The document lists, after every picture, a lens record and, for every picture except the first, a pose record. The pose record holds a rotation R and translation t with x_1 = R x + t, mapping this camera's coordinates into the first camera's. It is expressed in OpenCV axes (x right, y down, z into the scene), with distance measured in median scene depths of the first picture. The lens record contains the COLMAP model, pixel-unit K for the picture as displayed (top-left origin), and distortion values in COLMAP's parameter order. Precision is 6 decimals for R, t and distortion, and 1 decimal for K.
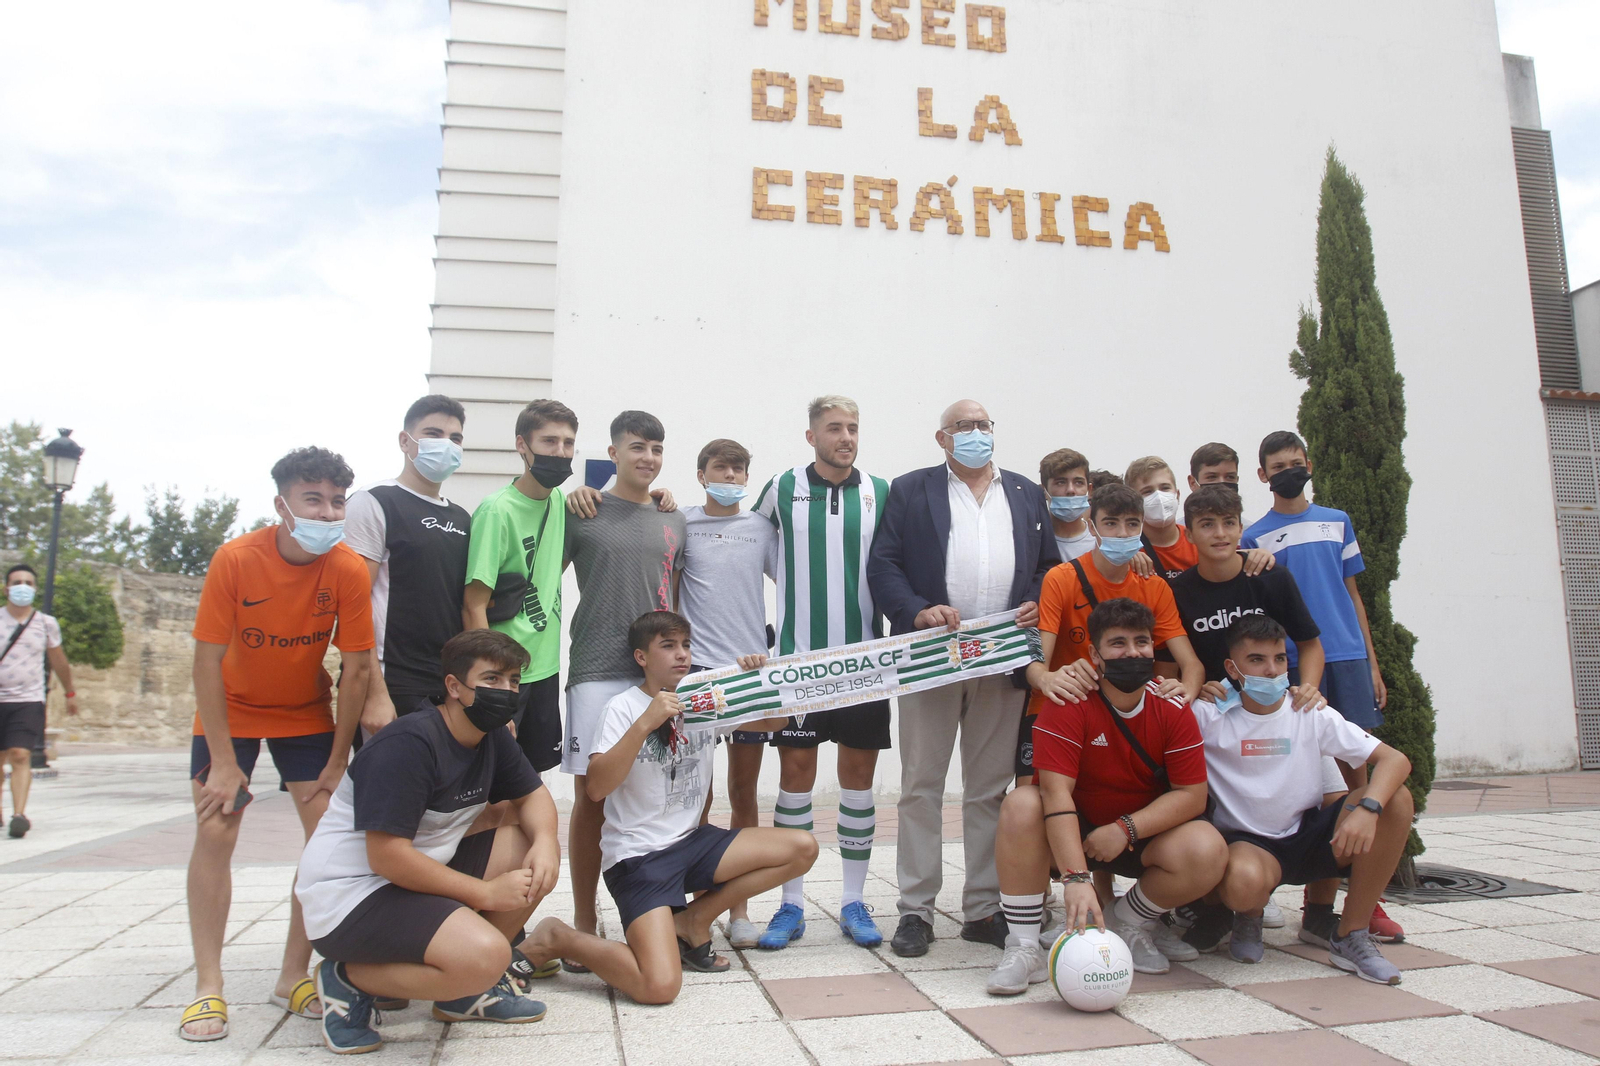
lens RADIAL K [[1163.3, 0, 800.0], [0, 1163.3, 533.0], [0, 0, 1]] dist [-0.085755, 0.047157]
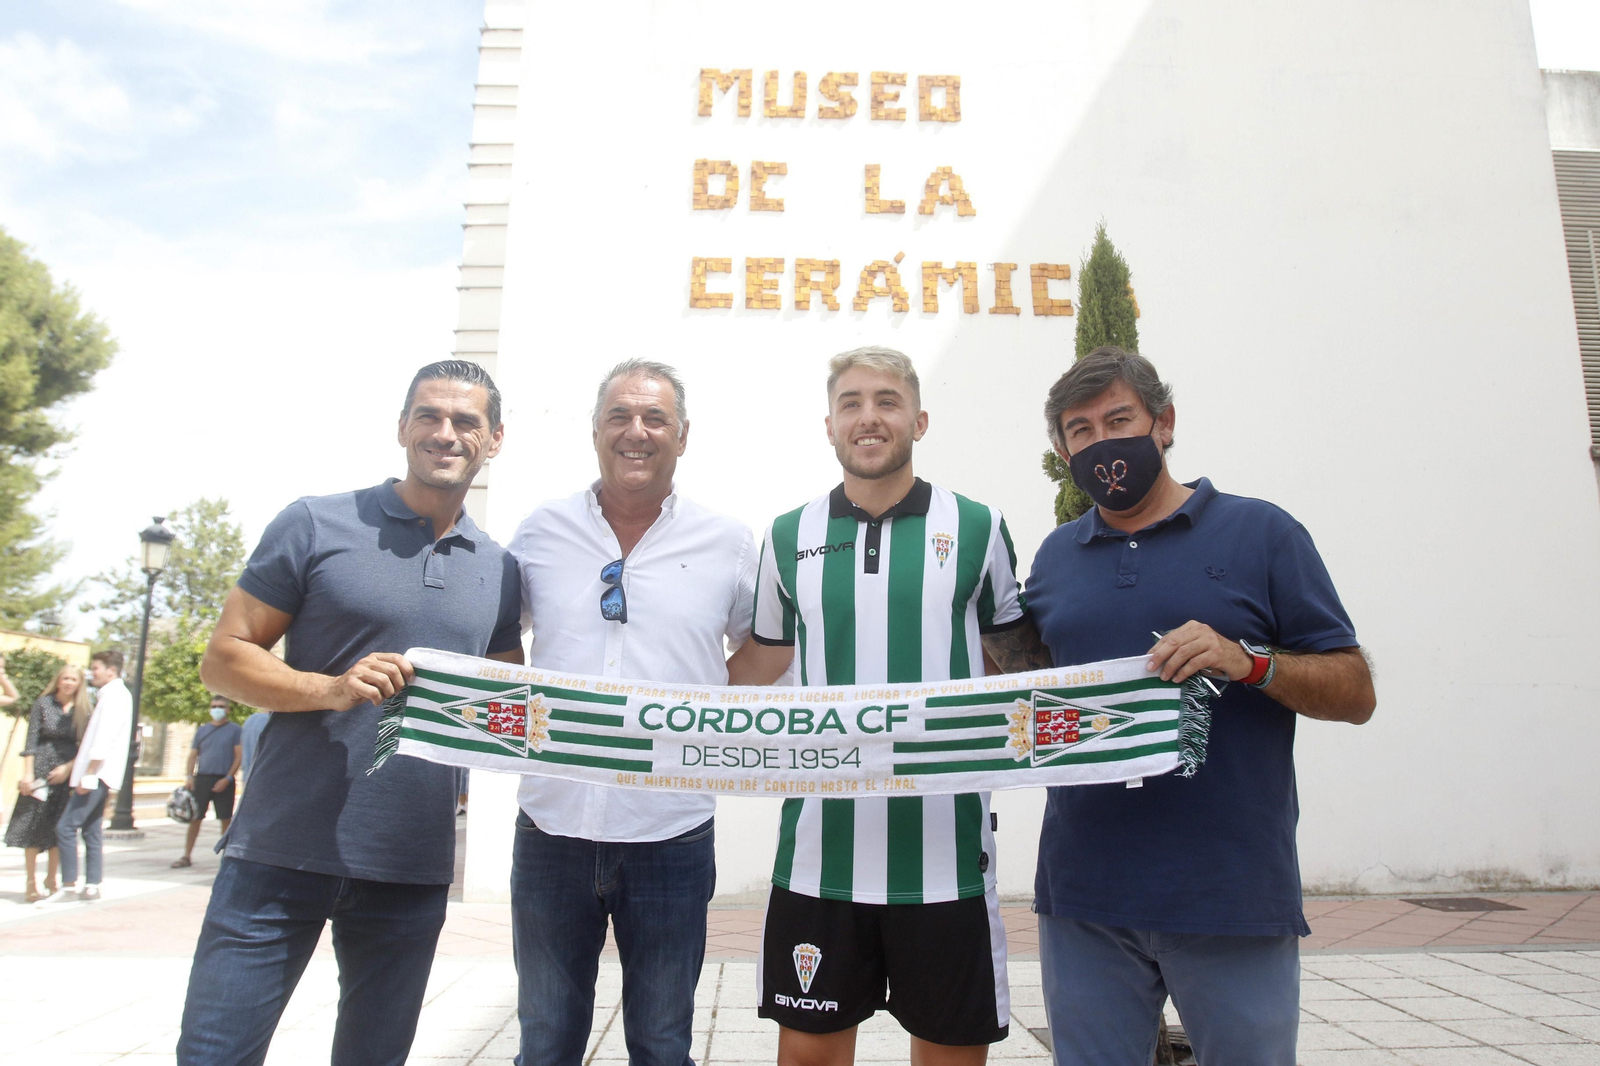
lens RADIAL K [[1163.3, 0, 800.0], [0, 1163.3, 533.0], [0, 0, 1]] dist [-0.085755, 0.047157]
pose [[0.985554, -0.017479, -0.168456, 0.207172], [0.009886, 0.998901, -0.045811, -0.028314], [0.169071, 0.043484, 0.984644, 0.032591]]
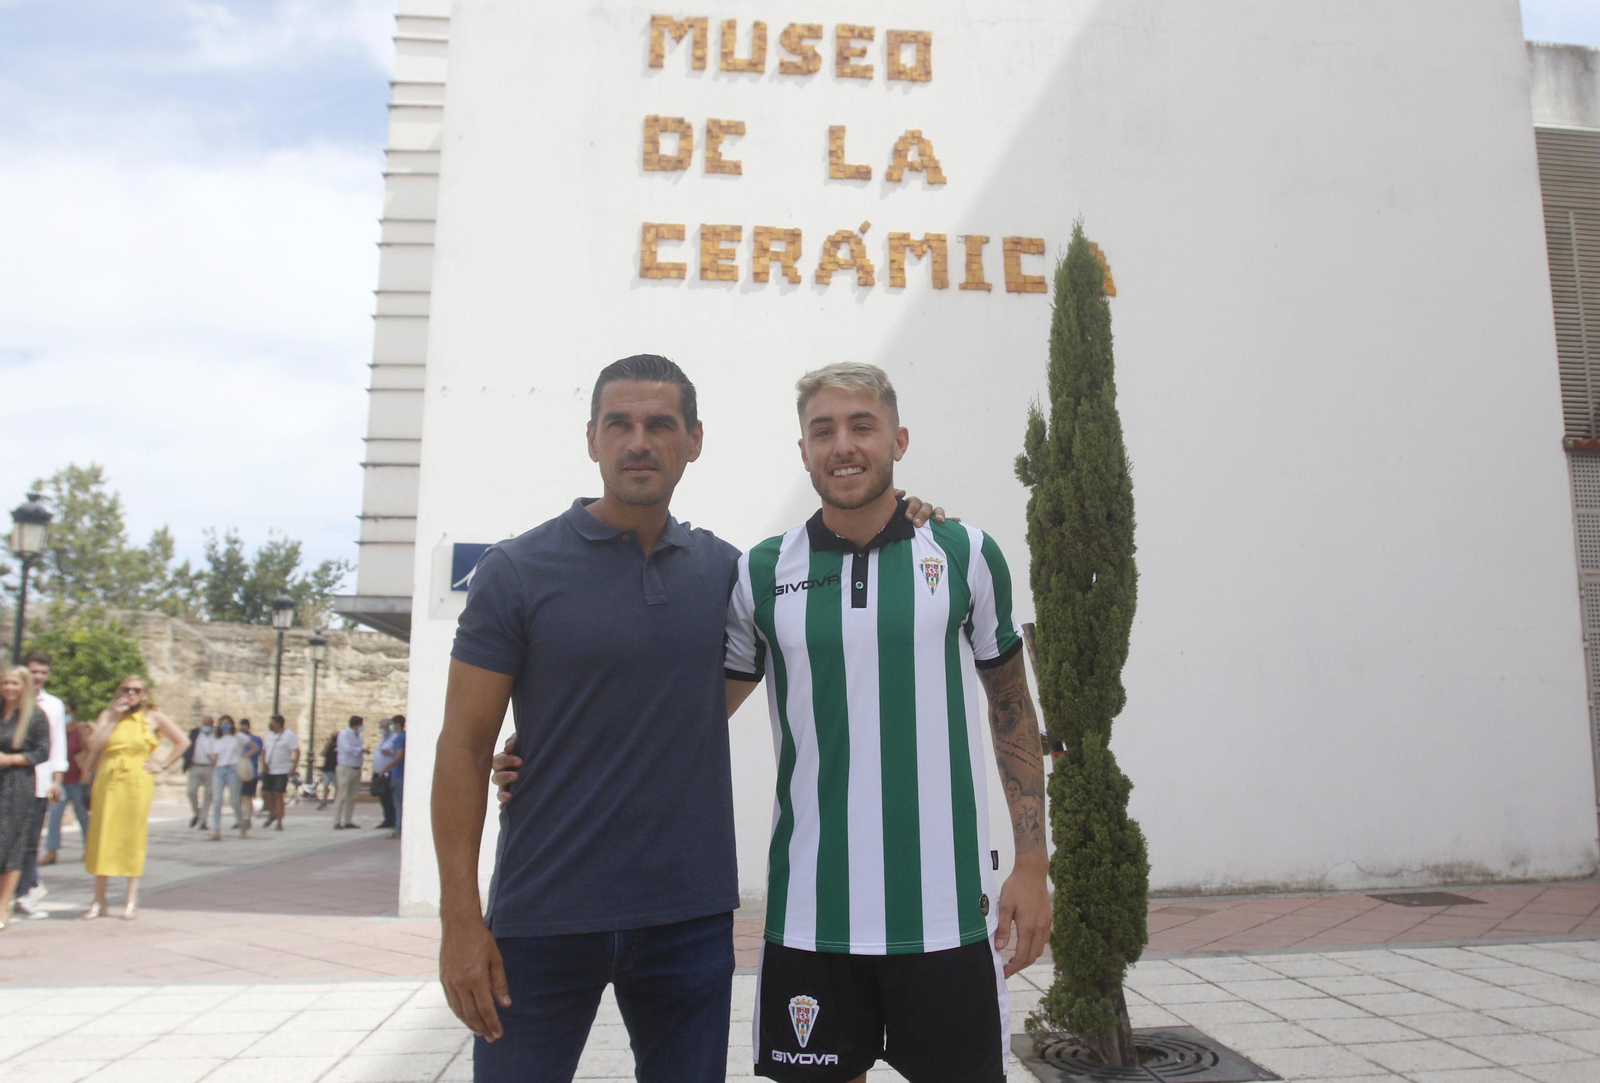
lens RADIAL K [[1272.6, 0, 861.2], [0, 1272.6, 558.9], [0, 0, 1]] dist [-0.092279, 0.056365]
pose [[0.996712, -0.008820, -0.080549, 0.204793], [0.008848, 0.999961, -0.000012, -0.041895], [0.080546, -0.000701, 0.996751, 0.000384]]
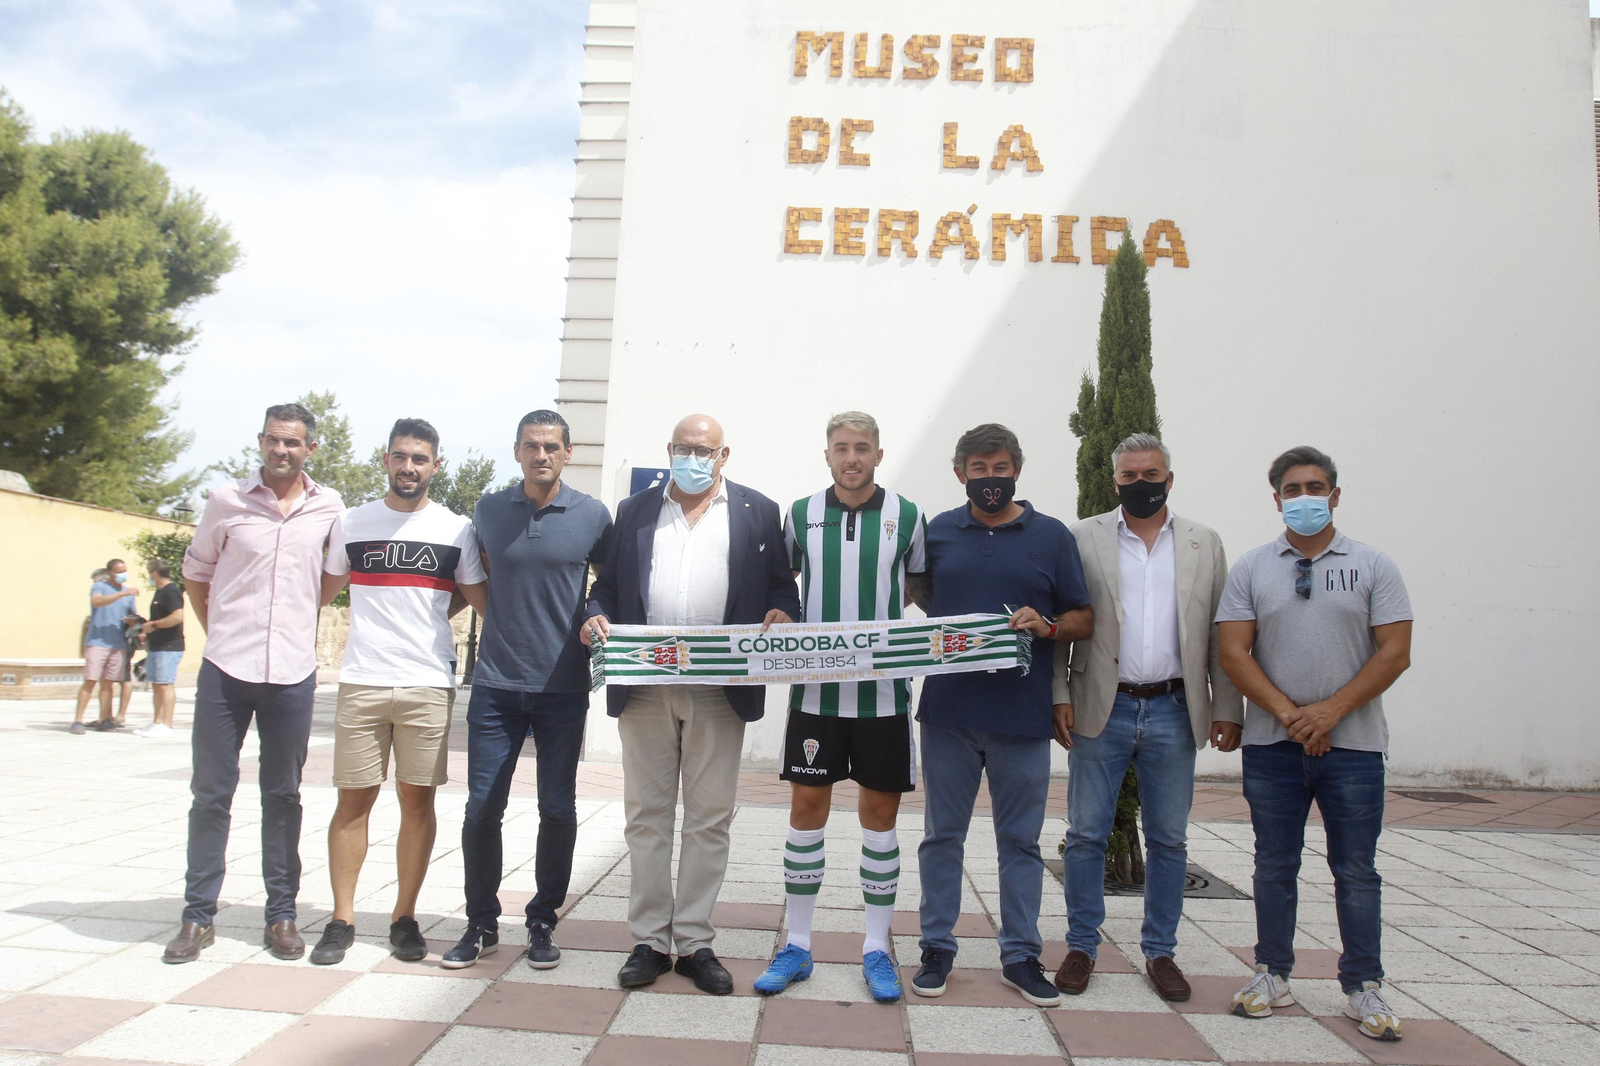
lens RADIAL K [[1163.3, 0, 800.0], [0, 1163.3, 533.0], [0, 0, 1]] dist [-0.085755, 0.047157]
pose [[0.972080, 0.024570, -0.233358, 0.232135], [-0.014904, 0.998960, 0.043093, -0.044663], [0.234174, -0.038412, 0.971436, -0.103013]]
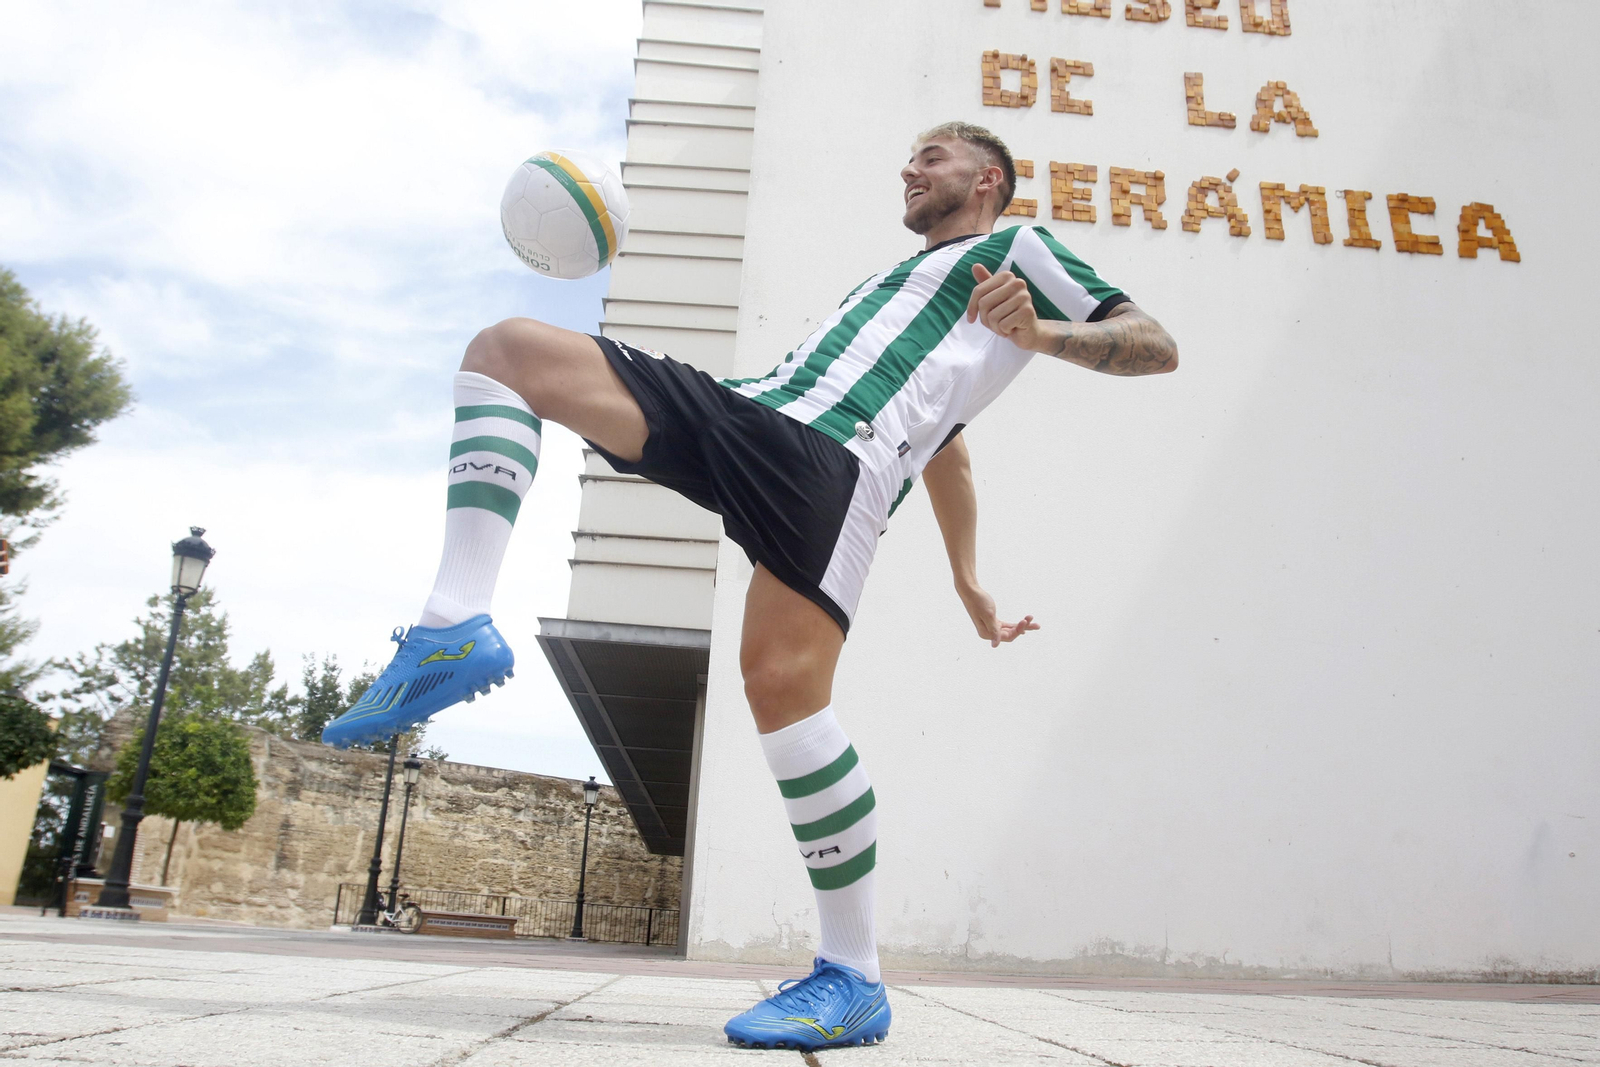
lens RADIAL K [[1201.6, 0, 800.0], [0, 1201.6, 533.5], [0, 0, 1]] dist [-0.091108, 0.053204]
pose [[0.989262, 0.008685, -0.145897, -0.042751], [-0.035794, 0.982231, -0.184231, 0.098770], [0.141705, 0.187475, 0.971994, 0.205240]]
